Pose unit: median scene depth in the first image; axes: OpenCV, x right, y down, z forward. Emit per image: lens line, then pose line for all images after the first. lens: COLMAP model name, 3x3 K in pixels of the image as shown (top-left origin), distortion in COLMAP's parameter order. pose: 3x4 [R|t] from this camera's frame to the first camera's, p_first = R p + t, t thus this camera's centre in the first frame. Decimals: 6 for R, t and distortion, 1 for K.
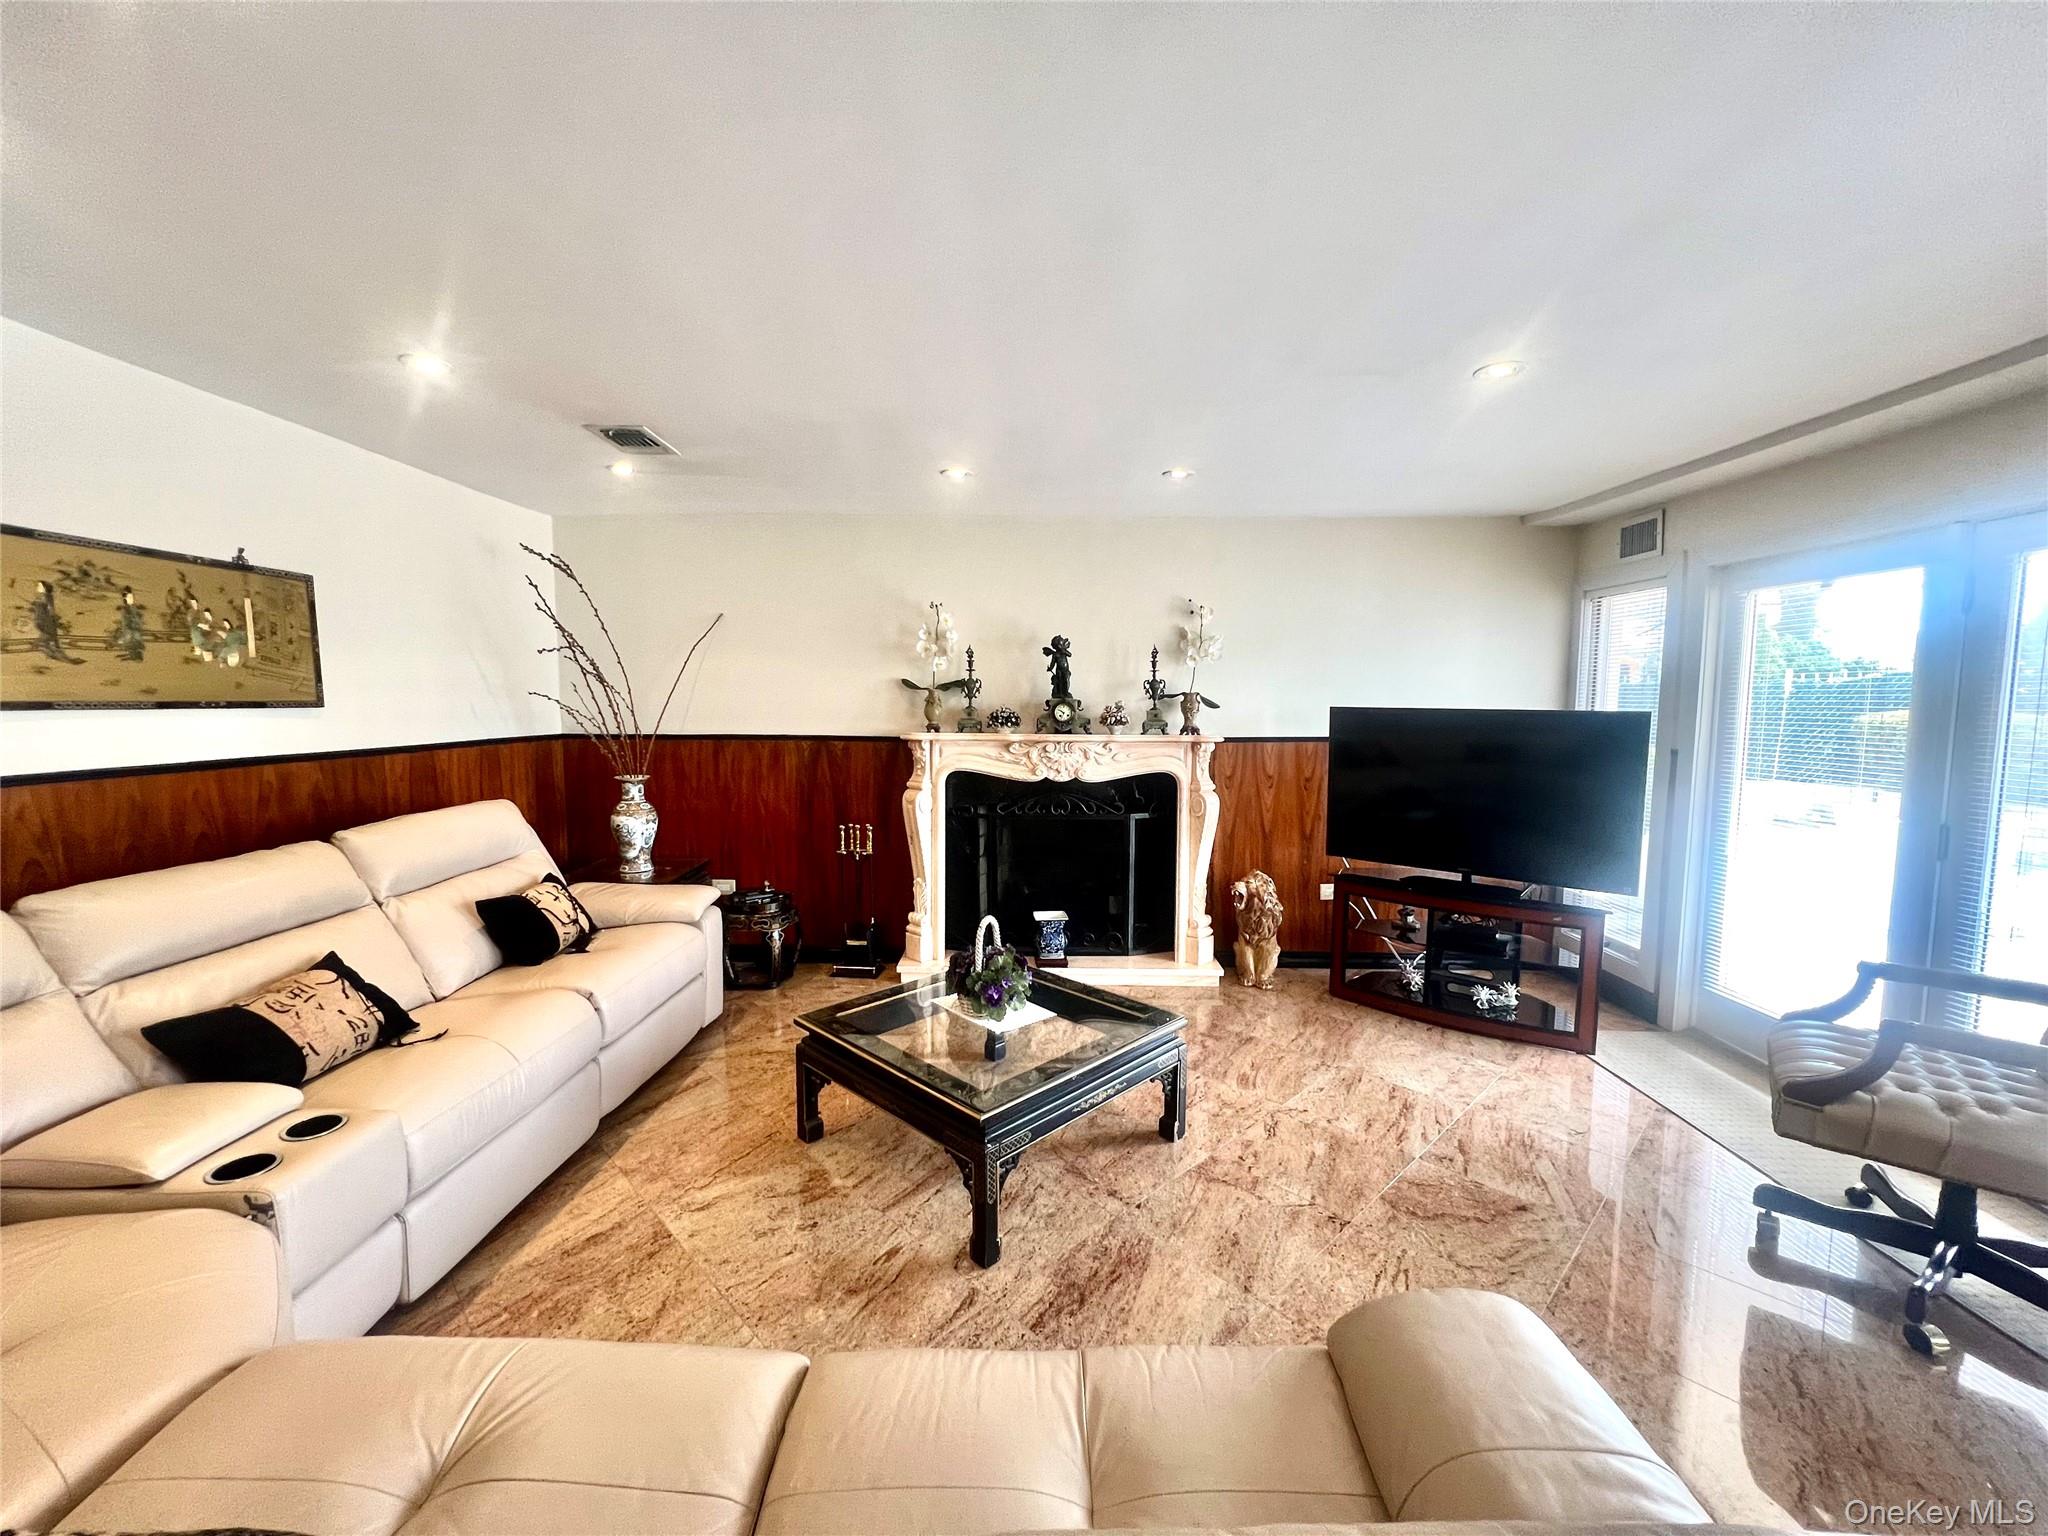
lens RADIAL K [[824.8, 0, 1025.1], [0, 824.8, 763.0], [0, 0, 1]] dist [0.000114, 0.000072]
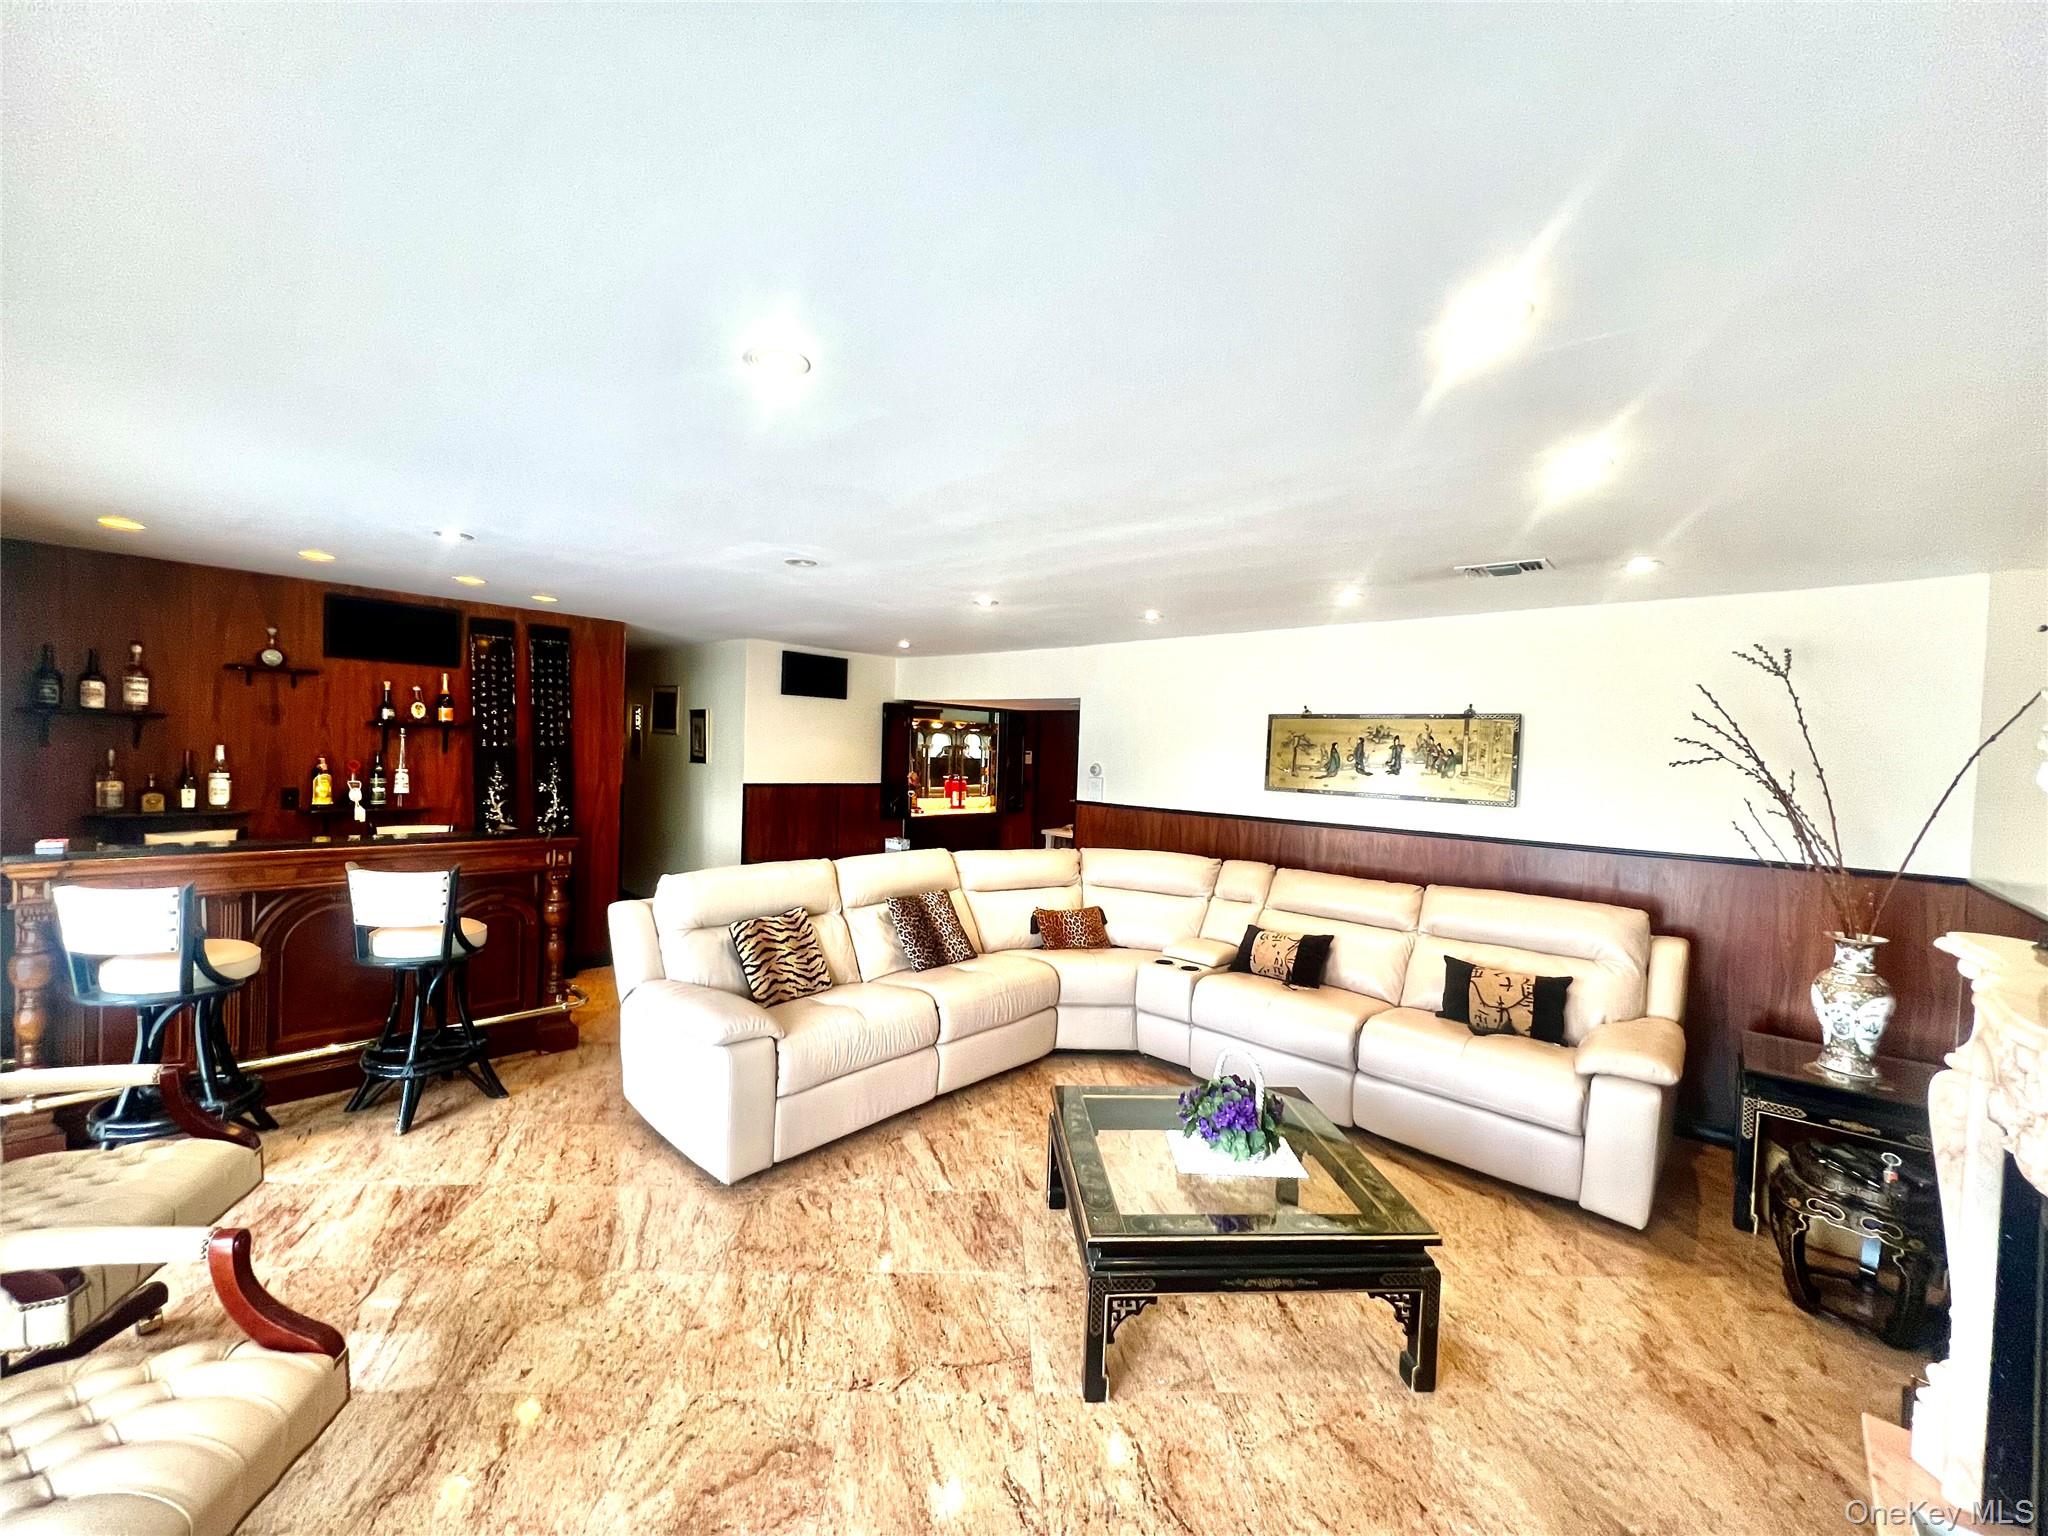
lens RADIAL K [[824.8, 0, 1025.0], [0, 824.8, 768.7], [0, 0, 1]] dist [0.000114, 0.000072]
pose [[-0.661056, -0.009470, -0.750277, 0.900872], [-0.098312, 0.992393, 0.074095, -0.187551], [0.743868, 0.122742, -0.656958, 1.568880]]
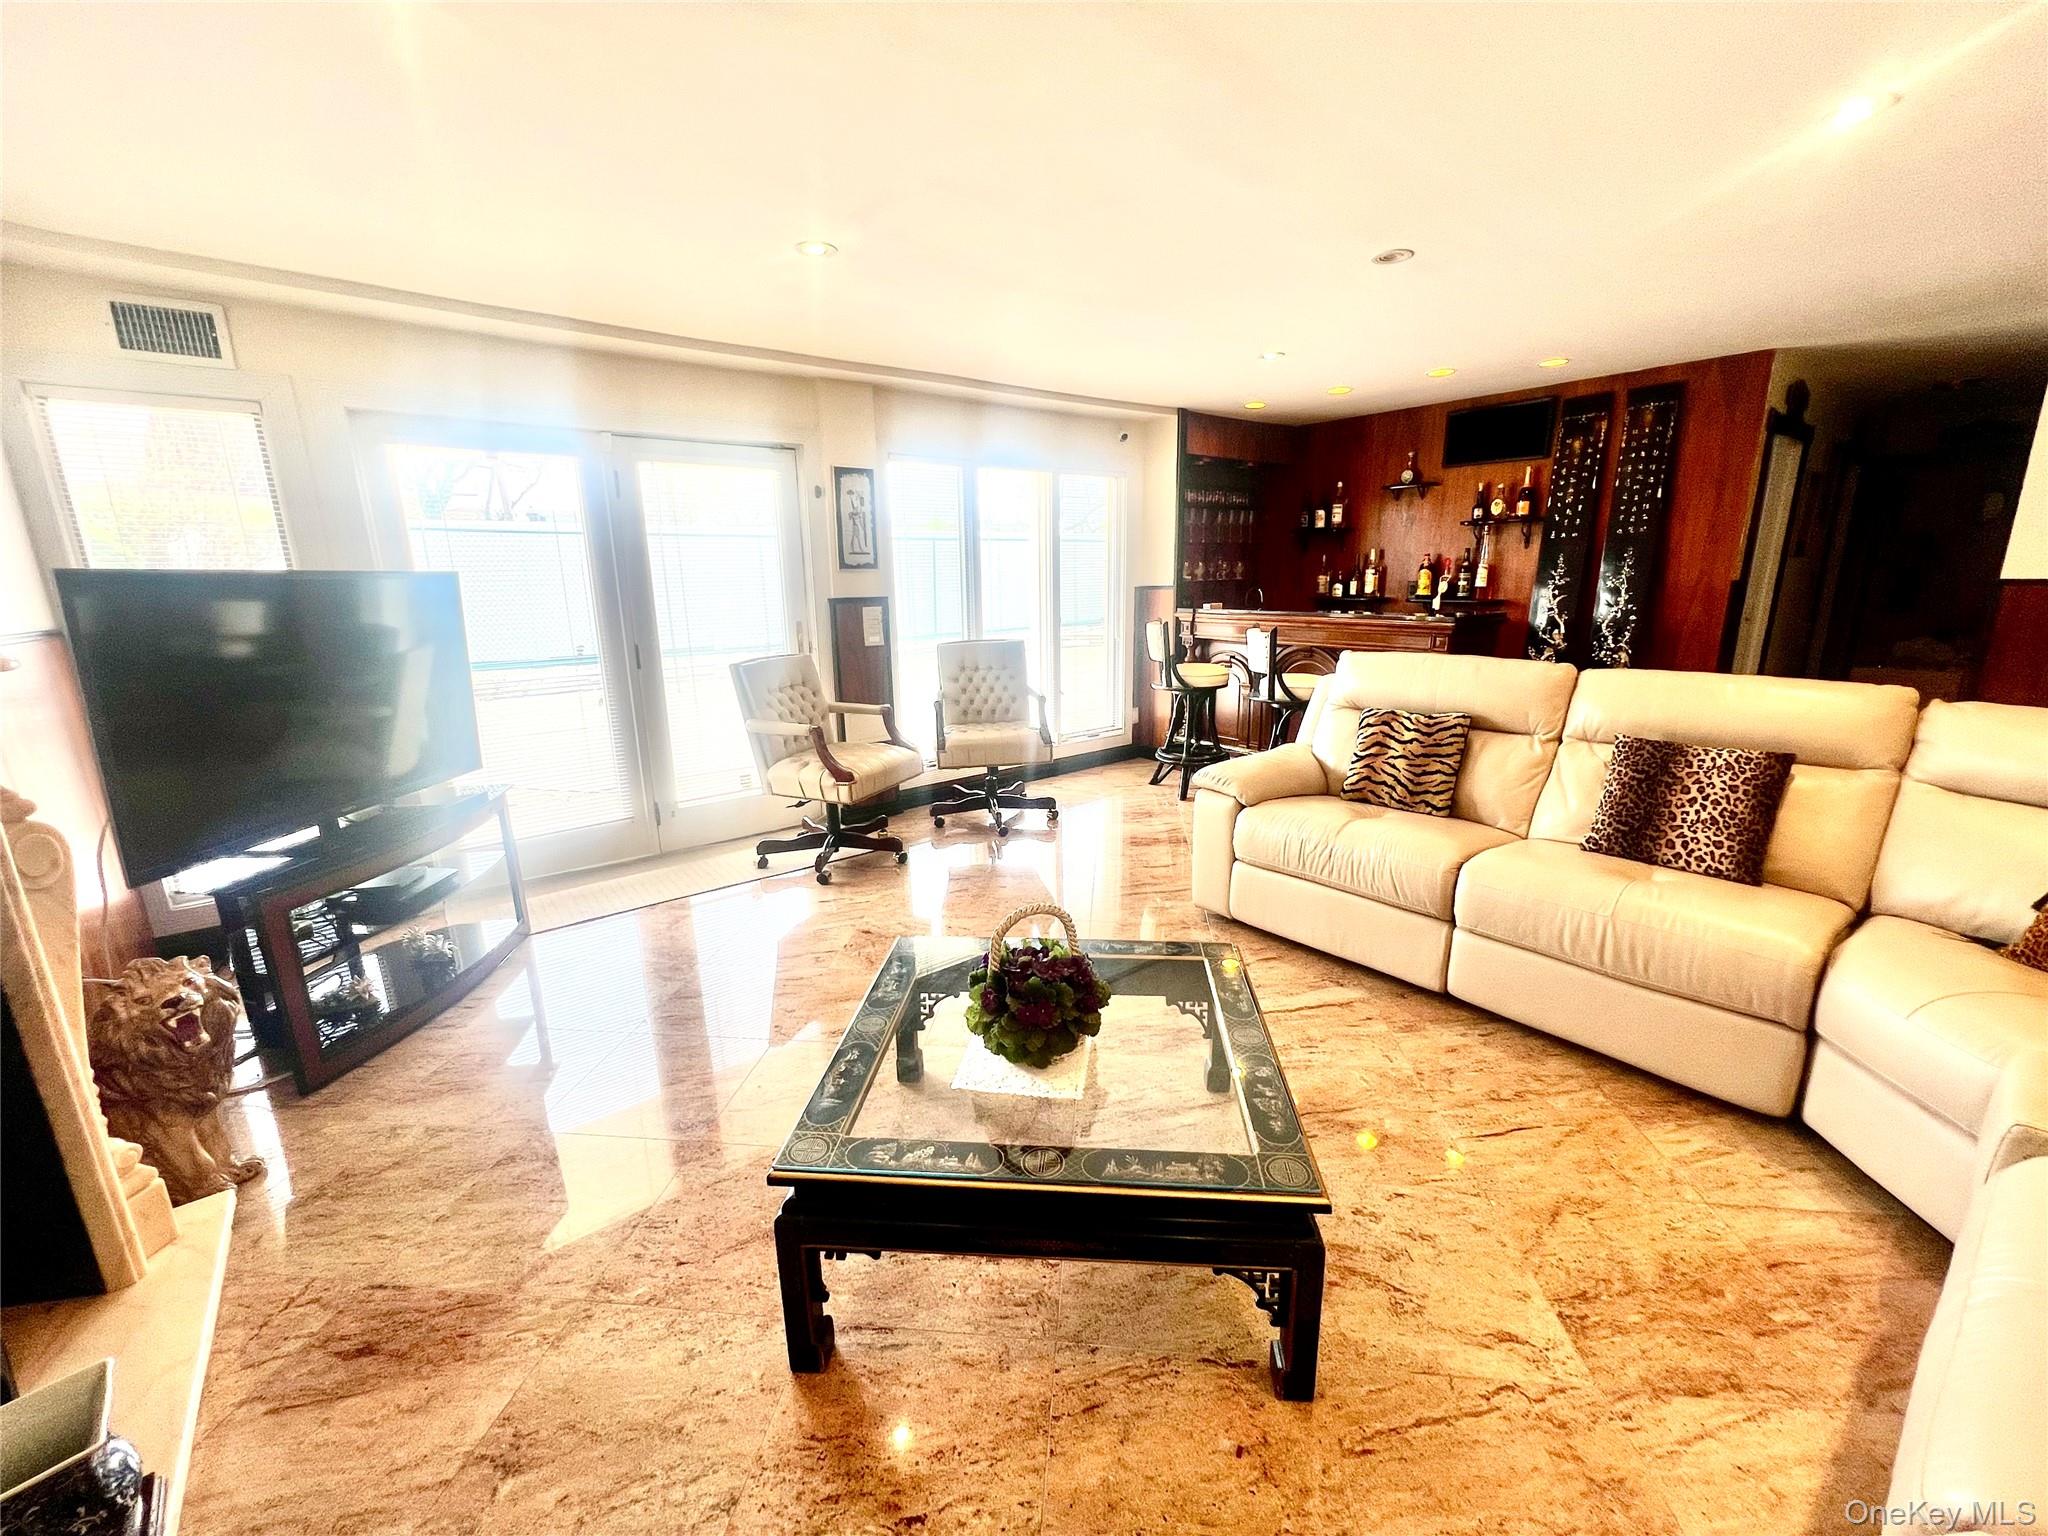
lens RADIAL K [[822.5, 0, 1027.7], [0, 822.5, 776.0], [0, 0, 1]] dist [-0.003750, 0.000303]
pose [[-0.645082, -0.177539, 0.743202, -0.531024], [0.076189, 0.952841, 0.293750, -0.089563], [-0.760305, 0.246116, -0.601134, 1.520063]]
